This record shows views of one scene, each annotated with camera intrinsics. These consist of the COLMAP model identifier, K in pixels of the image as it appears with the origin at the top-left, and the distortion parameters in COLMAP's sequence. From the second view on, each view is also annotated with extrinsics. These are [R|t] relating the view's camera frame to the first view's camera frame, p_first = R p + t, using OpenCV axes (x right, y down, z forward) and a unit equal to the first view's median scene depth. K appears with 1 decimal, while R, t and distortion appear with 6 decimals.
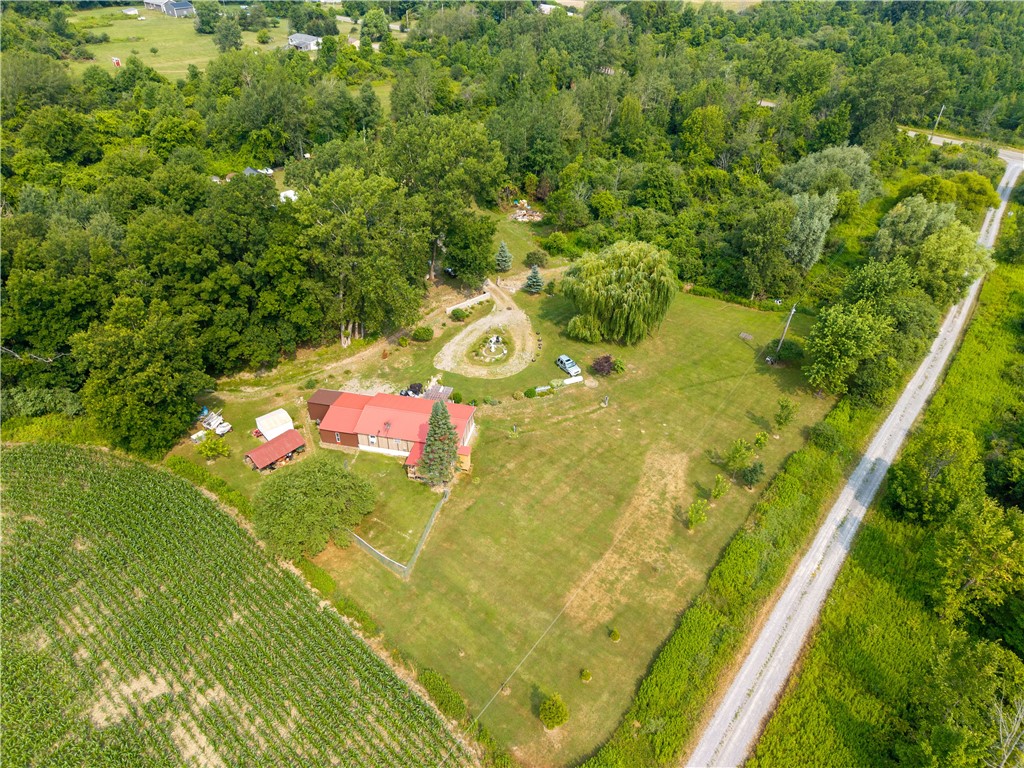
lens RADIAL K [[684.6, 0, 512.0], [0, 684.6, 384.0], [0, 0, 1]] dist [0.000350, -0.000587]
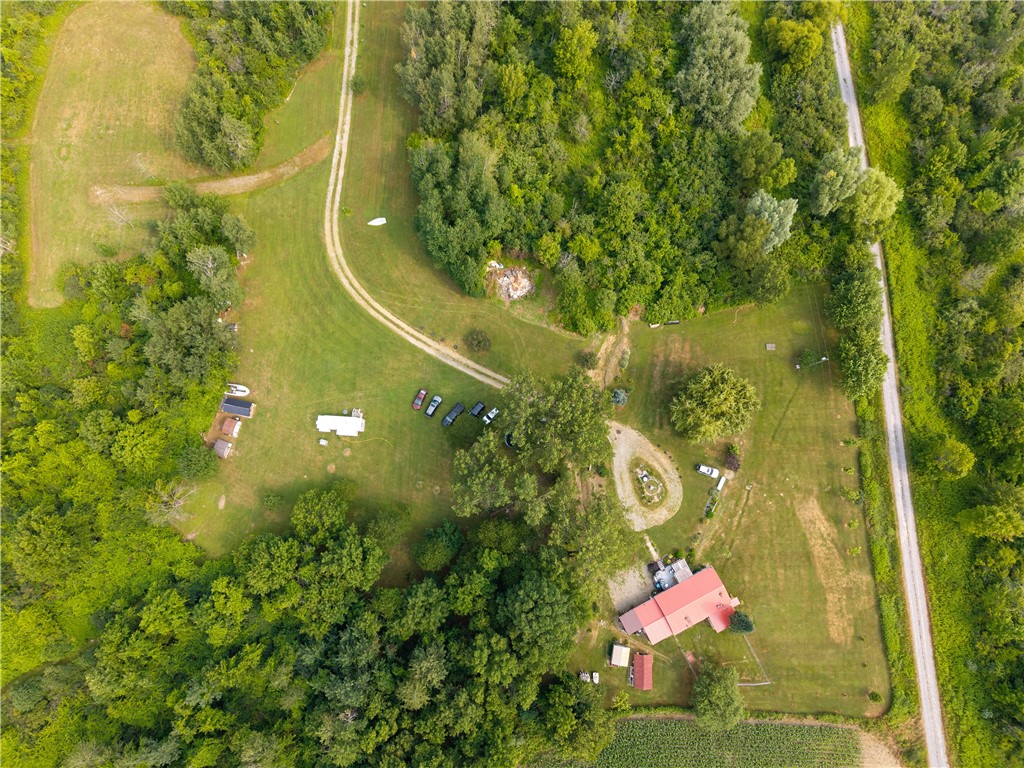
lens RADIAL K [[684.6, 0, 512.0], [0, 684.6, 384.0], [0, 0, 1]] dist [0.000350, -0.000587]
pose [[0.771063, -0.627560, 0.107847, -0.346278], [0.379917, 0.589321, 0.712997, -1.665164], [-0.511005, -0.508792, 0.692824, 0.391231]]
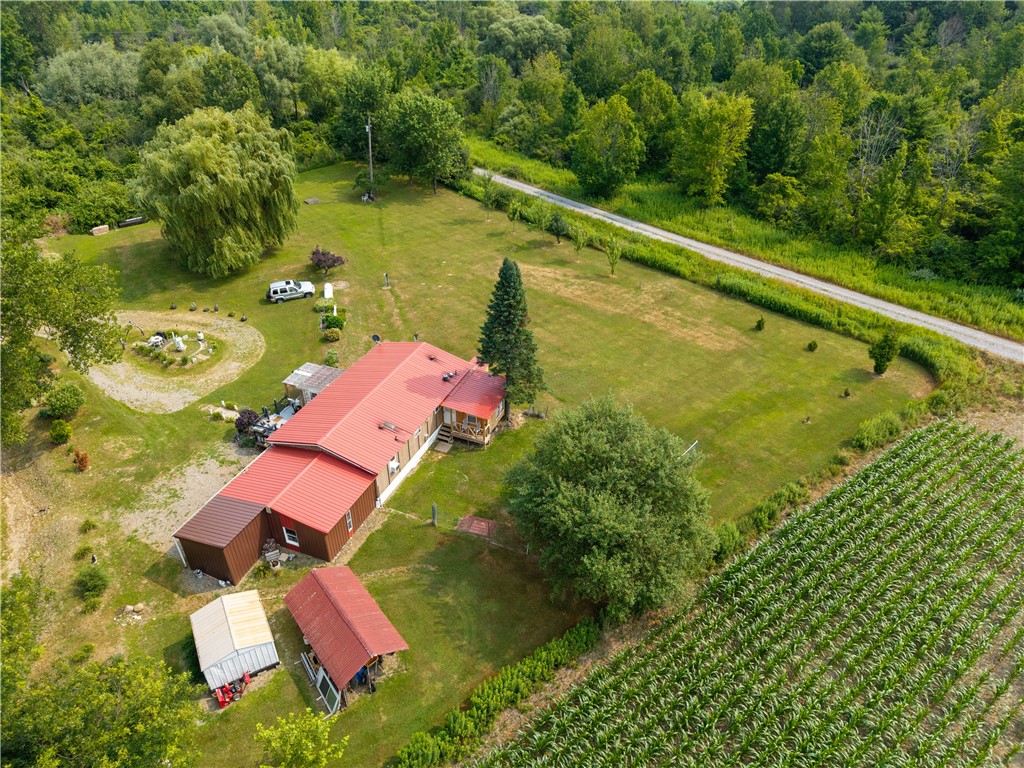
lens RADIAL K [[684.6, 0, 512.0], [0, 684.6, 384.0], [0, 0, 1]] dist [0.000350, -0.000587]
pose [[0.185686, -0.557915, 0.808858, -0.599725], [0.579391, 0.727013, 0.368454, -0.104630], [-0.793616, 0.400228, 0.458247, 0.704534]]
